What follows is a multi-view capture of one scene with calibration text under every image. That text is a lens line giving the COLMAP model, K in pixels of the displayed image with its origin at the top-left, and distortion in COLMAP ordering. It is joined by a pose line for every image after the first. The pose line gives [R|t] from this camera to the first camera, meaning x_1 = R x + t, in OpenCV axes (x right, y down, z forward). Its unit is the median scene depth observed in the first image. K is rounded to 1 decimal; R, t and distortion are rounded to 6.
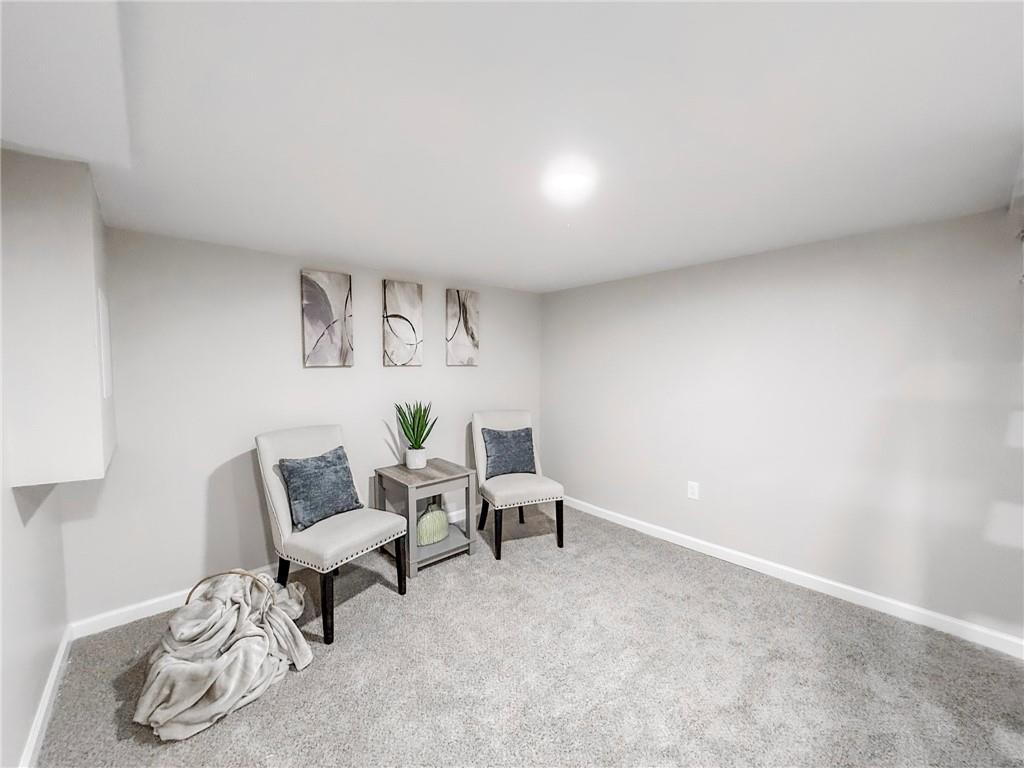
lens RADIAL K [[411.0, 0, 509.0], [0, 411.0, 382.4], [0, 0, 1]] dist [0.000711, 0.000073]
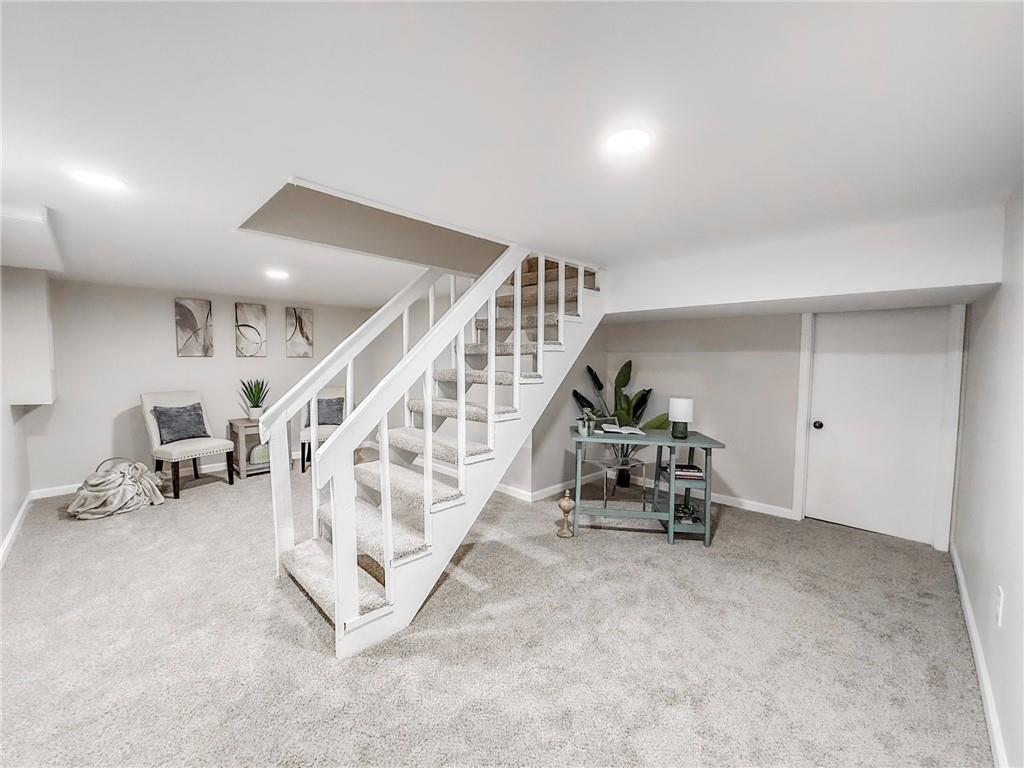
lens RADIAL K [[411.0, 0, 509.0], [0, 411.0, 382.4], [0, 0, 1]] dist [0.000711, 0.000073]
pose [[0.997402, 0.005667, 0.071813, 0.728130], [-0.006520, 0.999911, 0.011646, 0.040029], [-0.071740, -0.012084, 0.997350, -0.769143]]
